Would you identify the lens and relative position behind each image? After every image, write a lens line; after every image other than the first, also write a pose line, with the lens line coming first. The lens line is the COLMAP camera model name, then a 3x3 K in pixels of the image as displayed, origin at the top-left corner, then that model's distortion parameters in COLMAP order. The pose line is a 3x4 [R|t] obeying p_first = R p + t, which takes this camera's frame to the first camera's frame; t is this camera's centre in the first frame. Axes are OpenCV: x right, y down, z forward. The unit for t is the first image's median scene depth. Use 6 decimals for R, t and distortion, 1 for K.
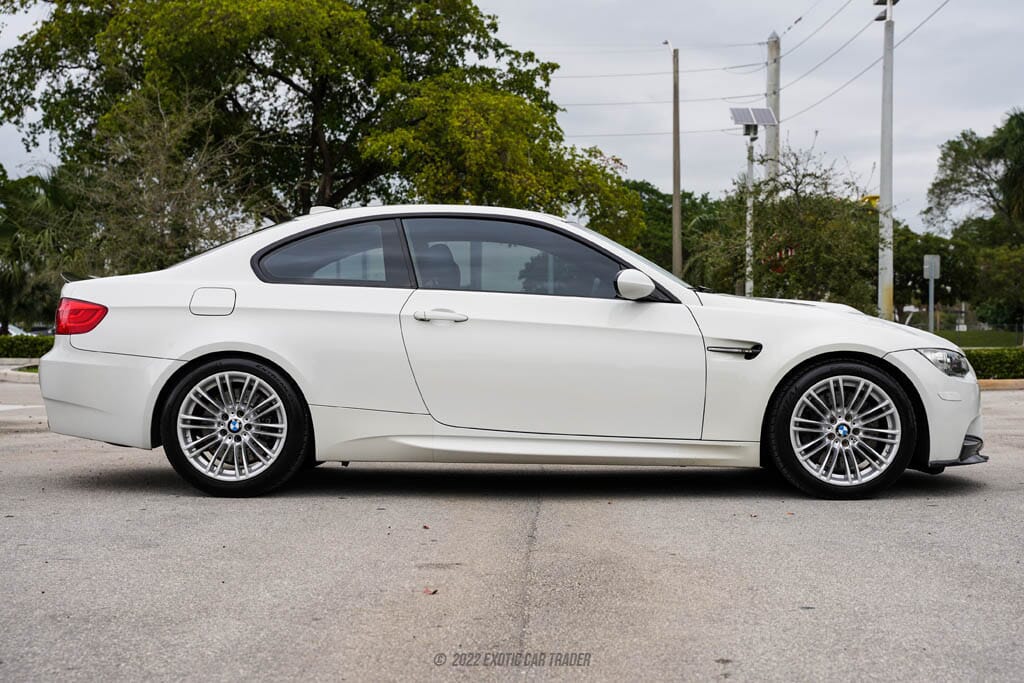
lens RADIAL K [[1411.8, 0, 500.6], [0, 1411.8, 334.9], [0, 0, 1]] dist [0.092551, 0.000000]
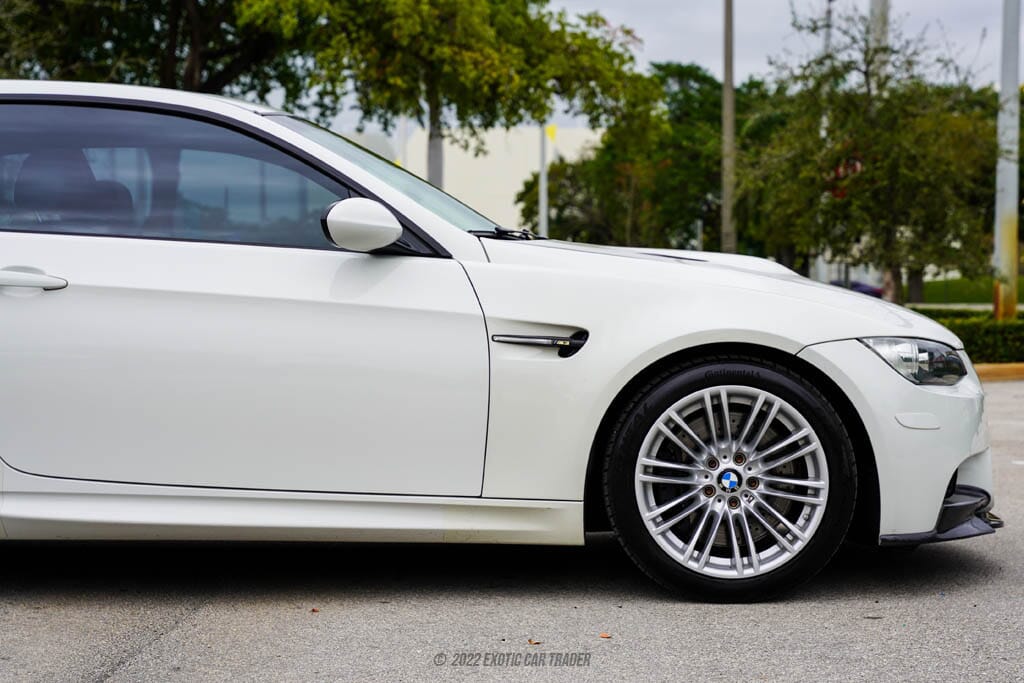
lens RADIAL K [[1983.0, 0, 514.8], [0, 1983.0, 346.2], [0, 0, 1]] dist [0.274192, 0.000000]
pose [[1.000000, 0.000686, 0.000445, 0.153326], [-0.000699, 0.999512, 0.031219, -0.011872], [-0.000423, -0.031219, 0.999512, 0.198485]]
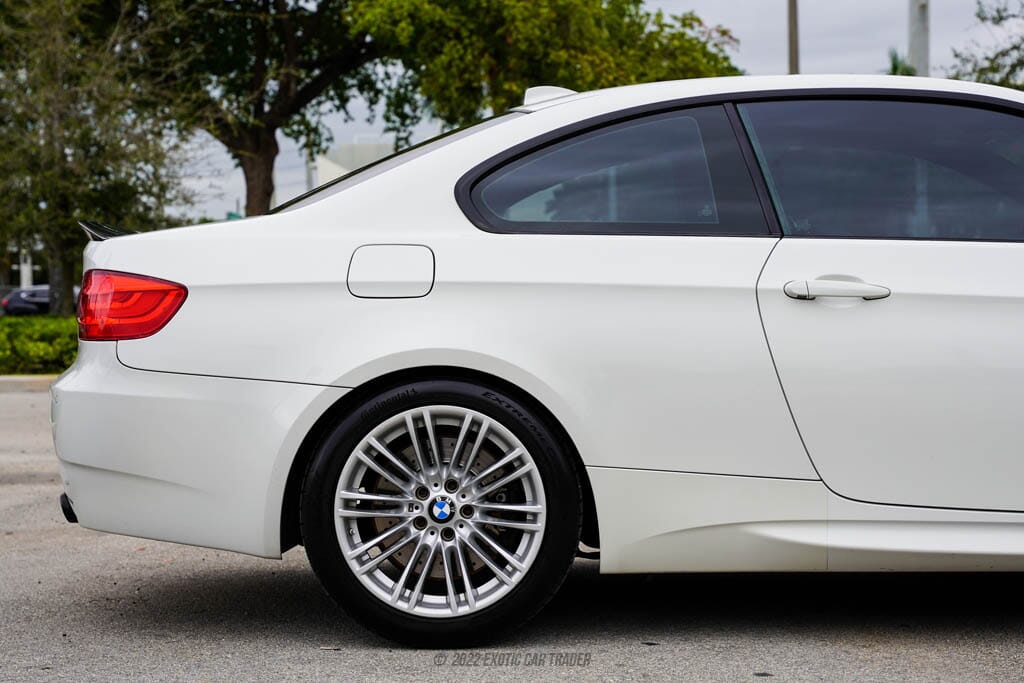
lens RADIAL K [[2002.0, 0, 522.9], [0, 2002.0, 346.5], [0, 0, 1]] dist [0.245281, 0.000000]
pose [[0.999628, -0.022636, 0.015245, -0.166618], [0.022222, 0.999392, 0.026857, -0.014553], [-0.015844, -0.026509, 0.999523, 0.264632]]
